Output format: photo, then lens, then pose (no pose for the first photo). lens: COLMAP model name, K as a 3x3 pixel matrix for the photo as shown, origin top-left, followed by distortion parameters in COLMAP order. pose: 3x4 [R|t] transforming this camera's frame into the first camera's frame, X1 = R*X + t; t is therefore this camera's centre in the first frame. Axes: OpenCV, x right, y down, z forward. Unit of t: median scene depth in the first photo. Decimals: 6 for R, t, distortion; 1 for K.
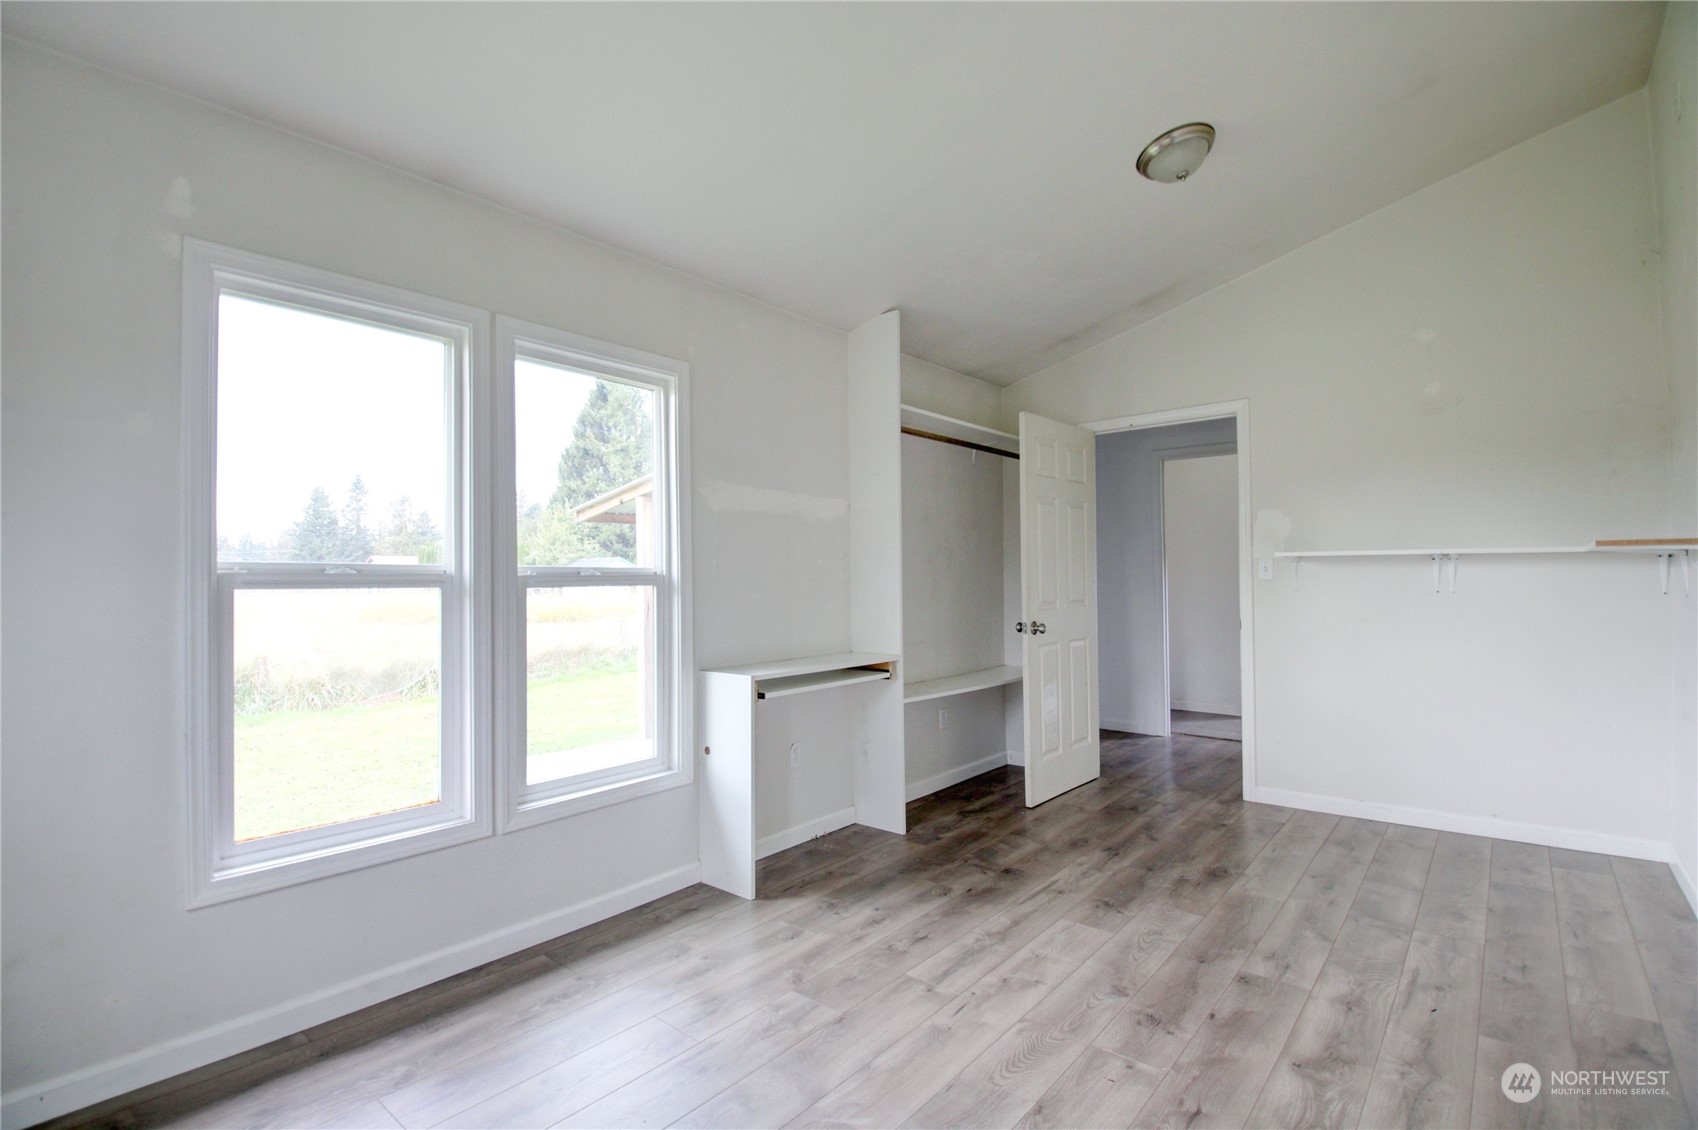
lens RADIAL K [[787.1, 0, 849.0], [0, 787.1, 565.0], [0, 0, 1]] dist [0.015104, -0.027443]
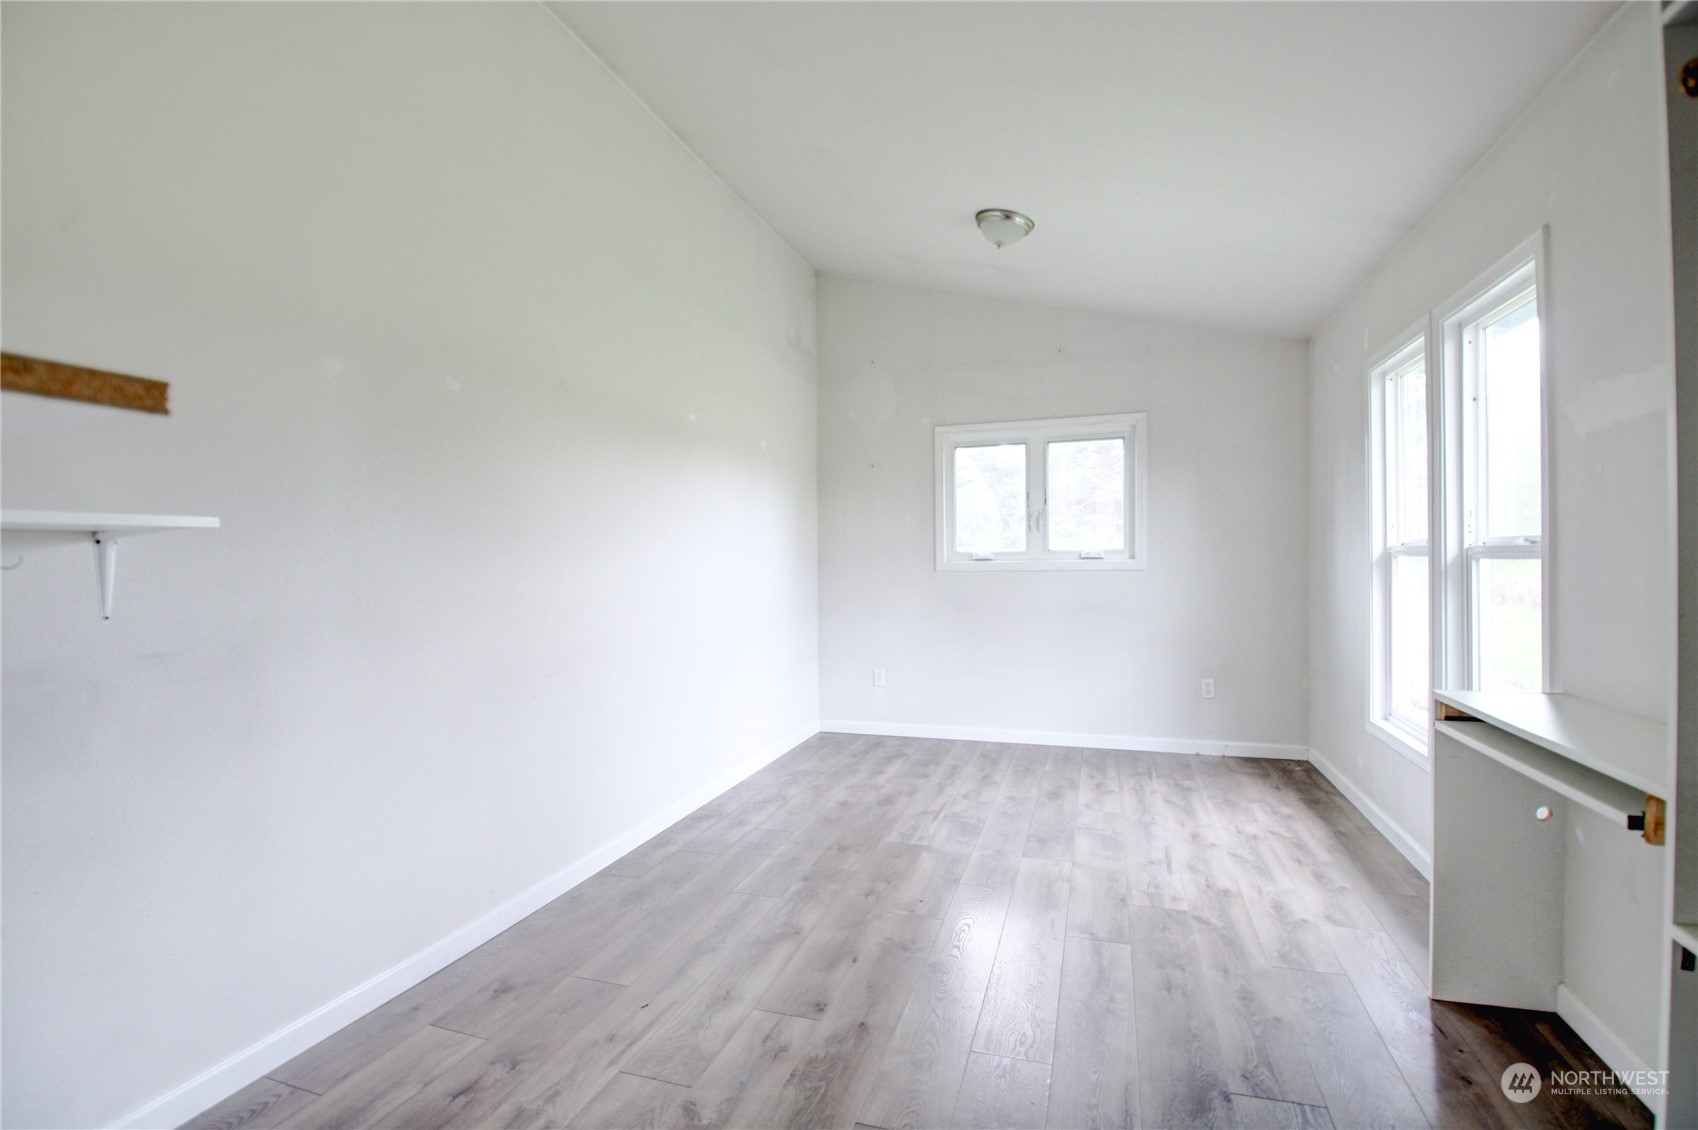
lens RADIAL K [[787.1, 0, 849.0], [0, 787.1, 565.0], [0, 0, 1]] dist [0.015104, -0.027443]
pose [[-0.925663, 0.024237, -0.377572, 0.847448], [0.025835, 0.999666, 0.000832, 0.018344], [0.377466, -0.008984, -0.925980, 1.966214]]
